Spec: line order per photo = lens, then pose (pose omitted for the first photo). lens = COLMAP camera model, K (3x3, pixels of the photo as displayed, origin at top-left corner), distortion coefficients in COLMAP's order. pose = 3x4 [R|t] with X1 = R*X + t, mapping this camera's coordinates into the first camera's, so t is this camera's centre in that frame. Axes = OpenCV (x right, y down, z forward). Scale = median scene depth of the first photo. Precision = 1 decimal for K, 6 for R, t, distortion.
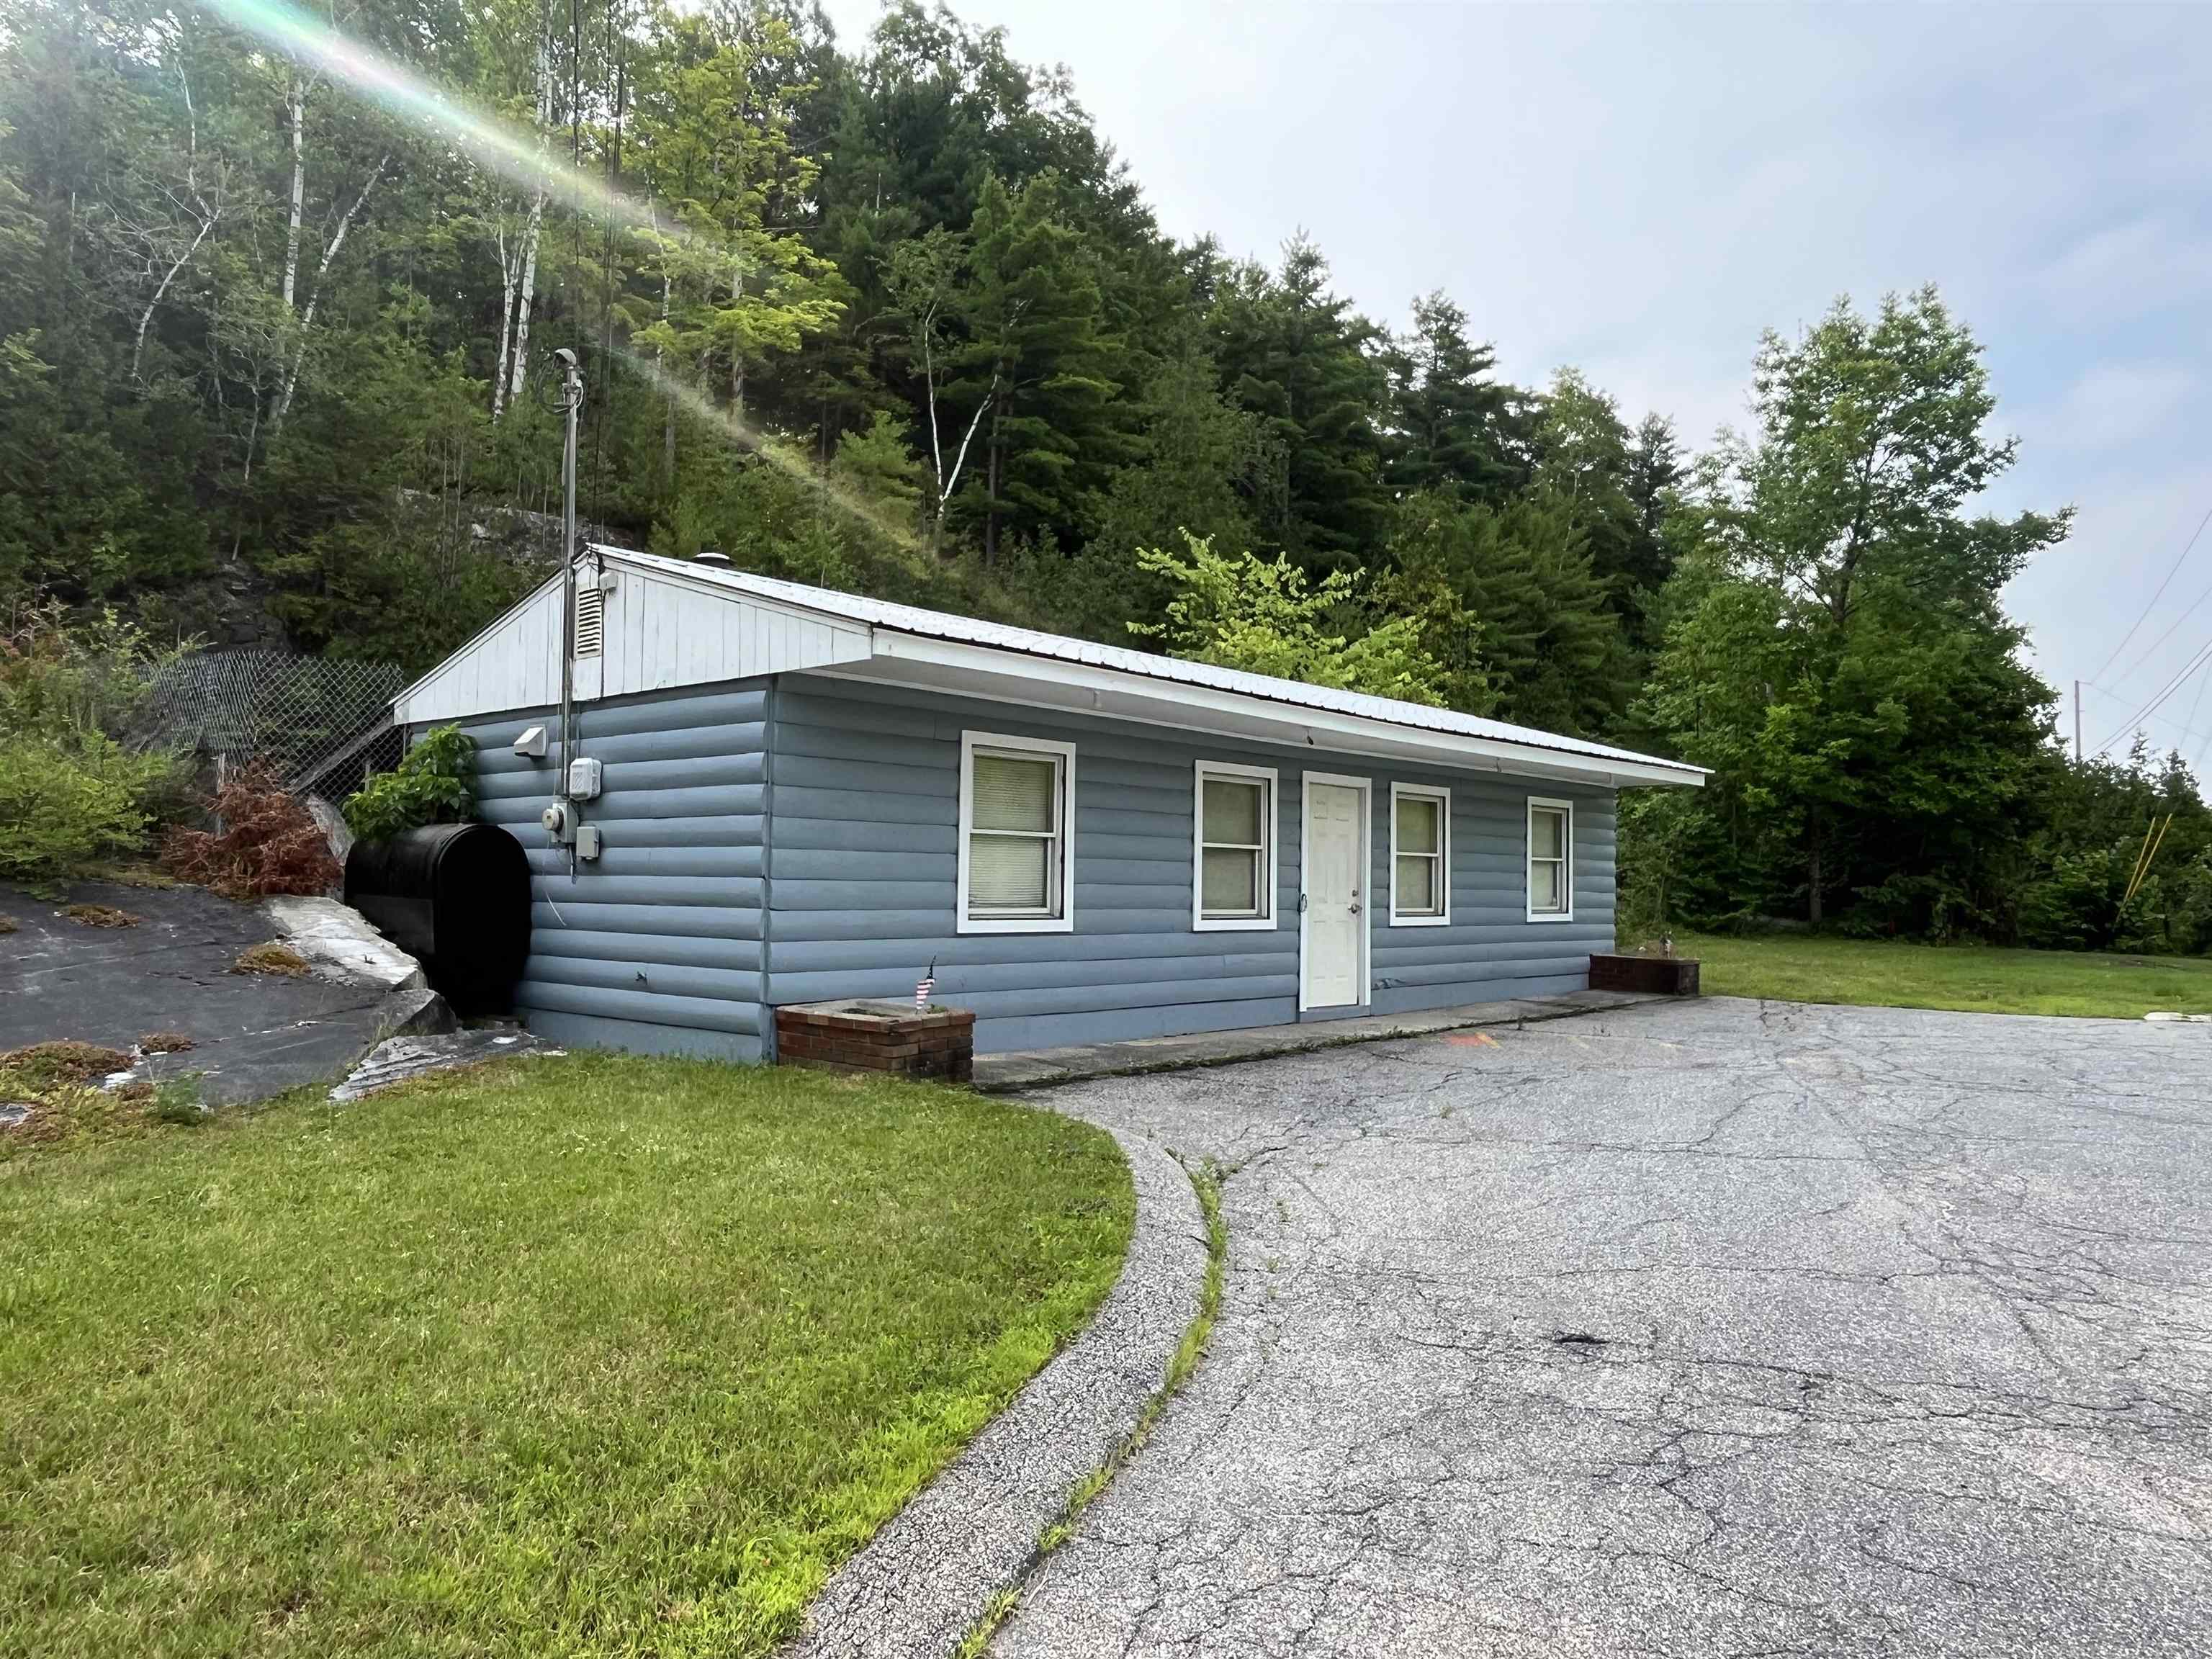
lens RADIAL K [[1511.0, 0, 1121.0], [0, 1511.0, 837.0], [0, 0, 1]] dist [0.003875, -0.010049]
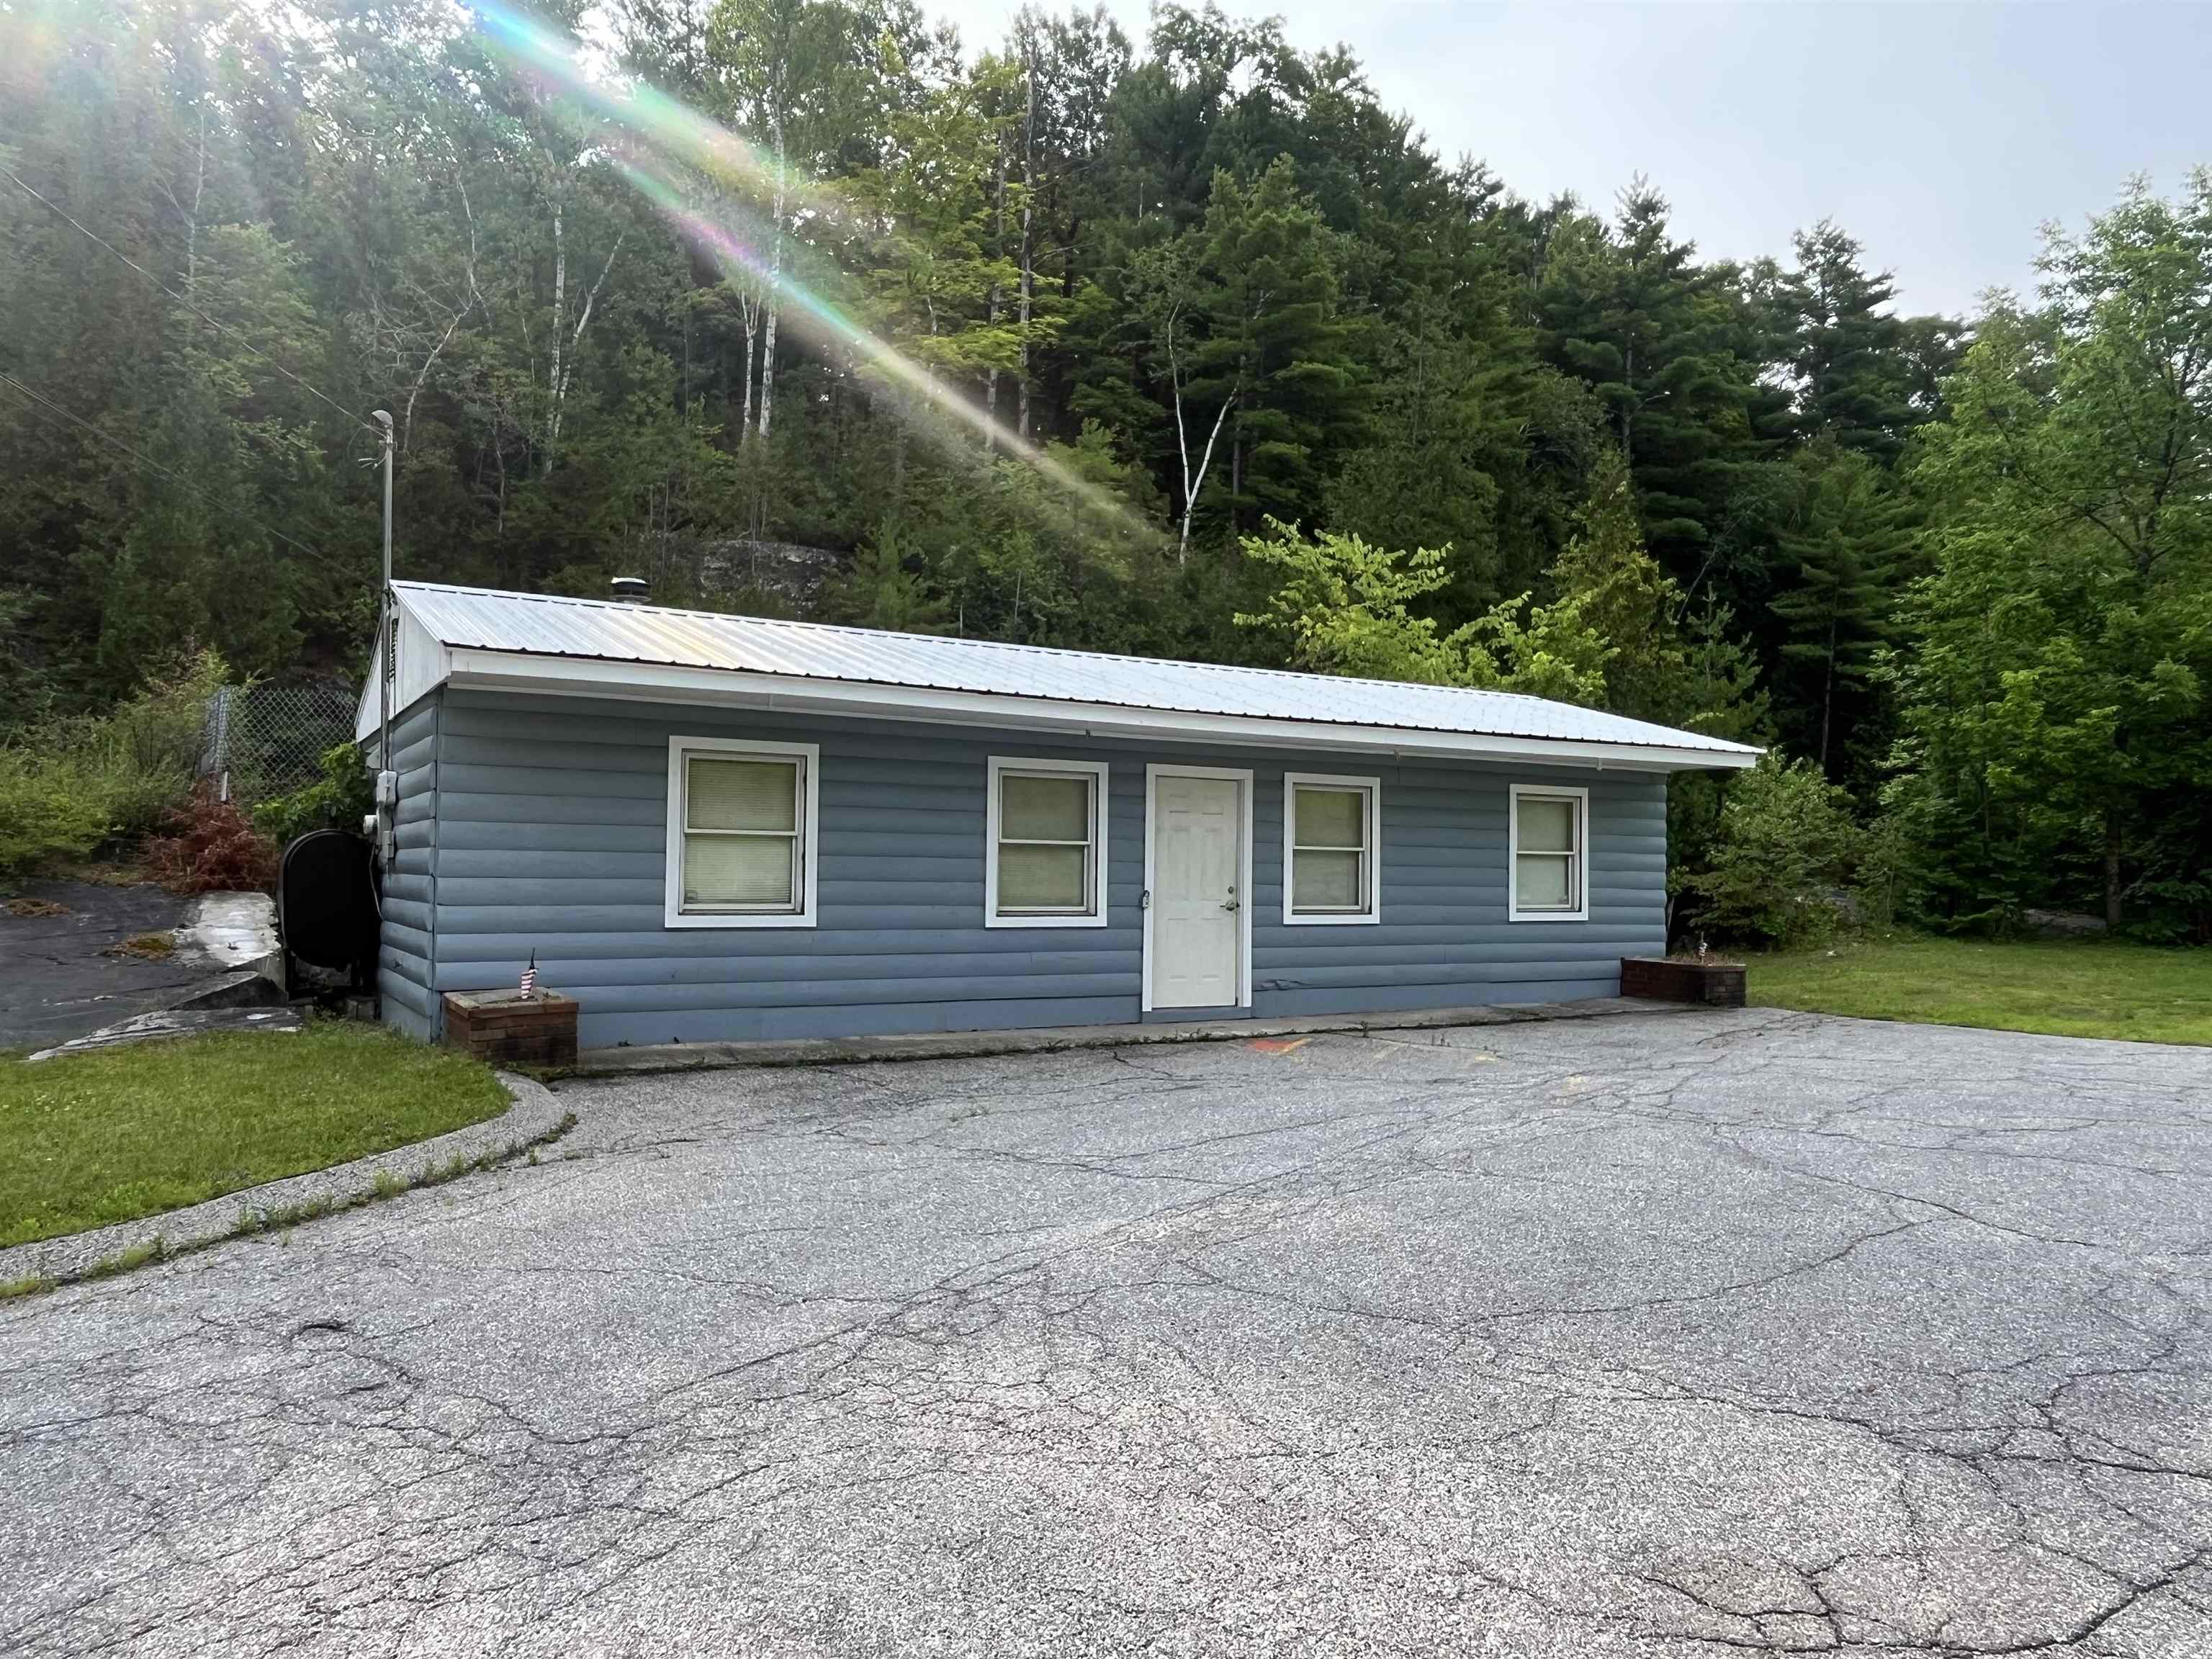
lens RADIAL K [[1511.0, 0, 1106.9], [0, 1511.0, 837.0], [0, 0, 1]] dist [0.003875, -0.010049]
pose [[0.952529, -0.009928, -0.304285, 0.219970], [0.010688, 0.999943, 0.000832, 0.001207], [0.304259, -0.004045, 0.952581, 0.036866]]
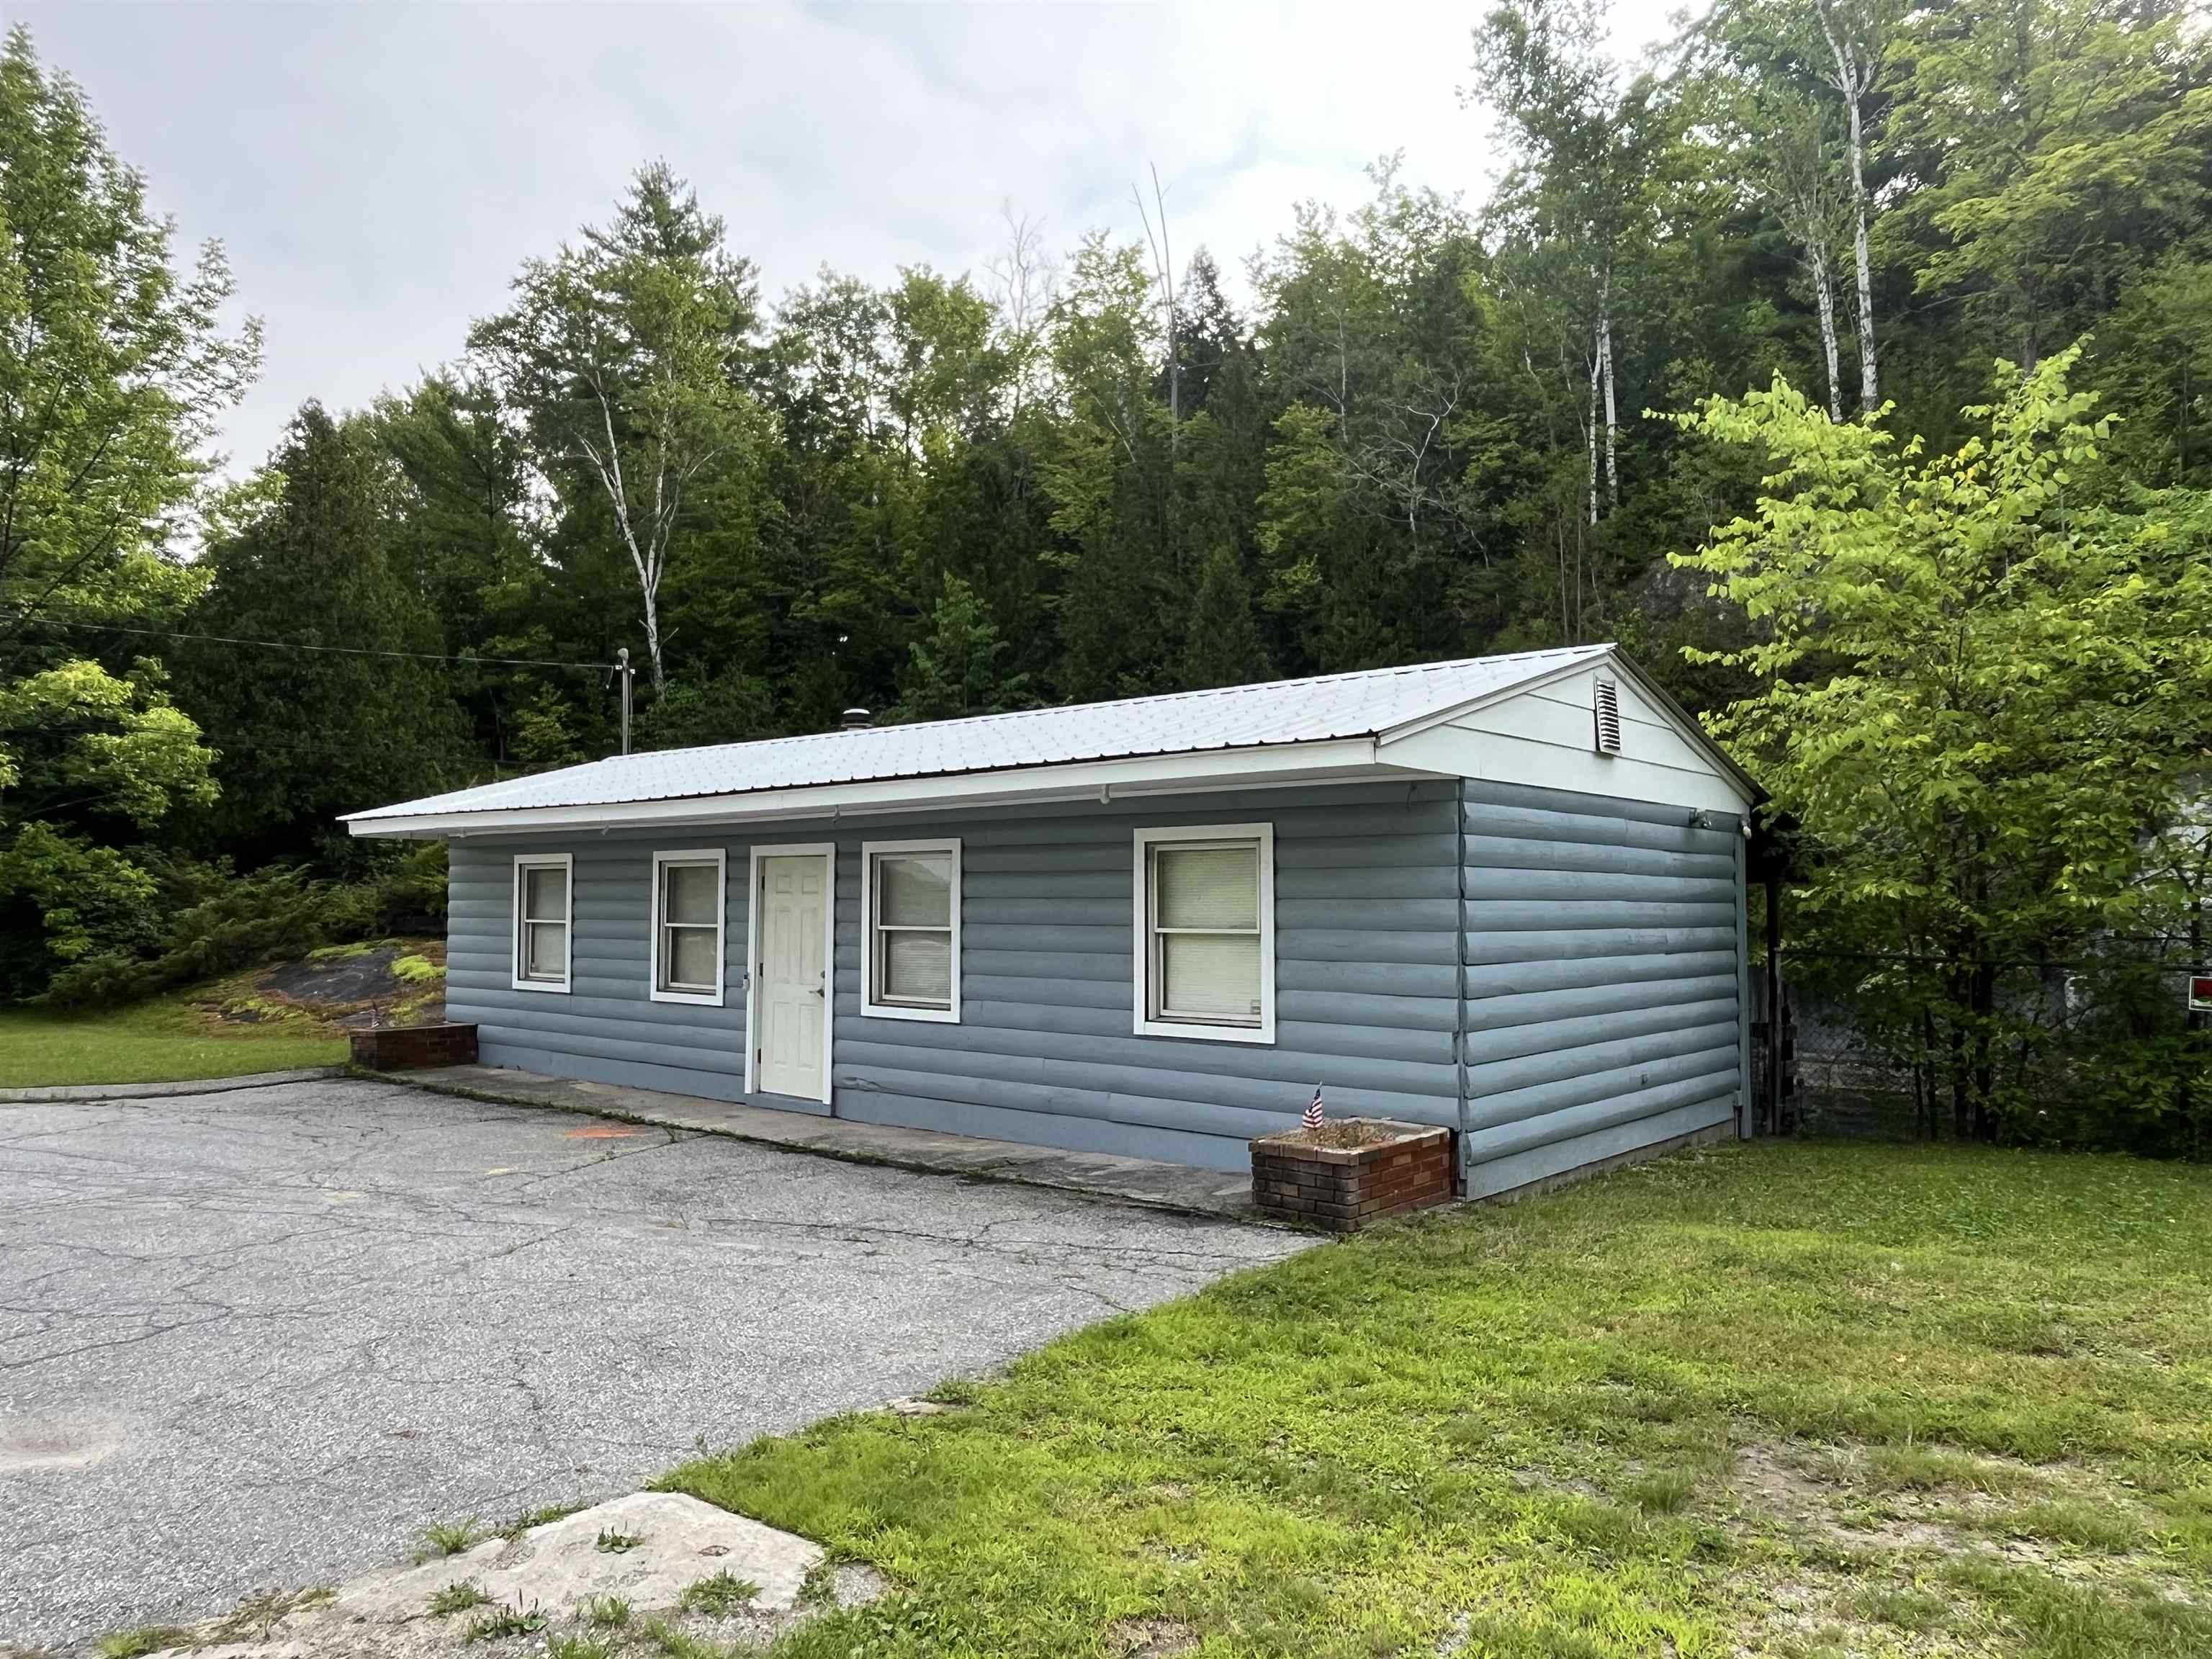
lens RADIAL K [[1511.0, 0, 1105.9], [0, 1511.0, 834.5], [0, 0, 1]] dist [0.003875, -0.010049]
pose [[0.002977, -0.071130, -0.997463, 0.616738], [0.022117, 0.997228, -0.071047, 0.013163], [0.999751, -0.021850, 0.004542, 0.688445]]
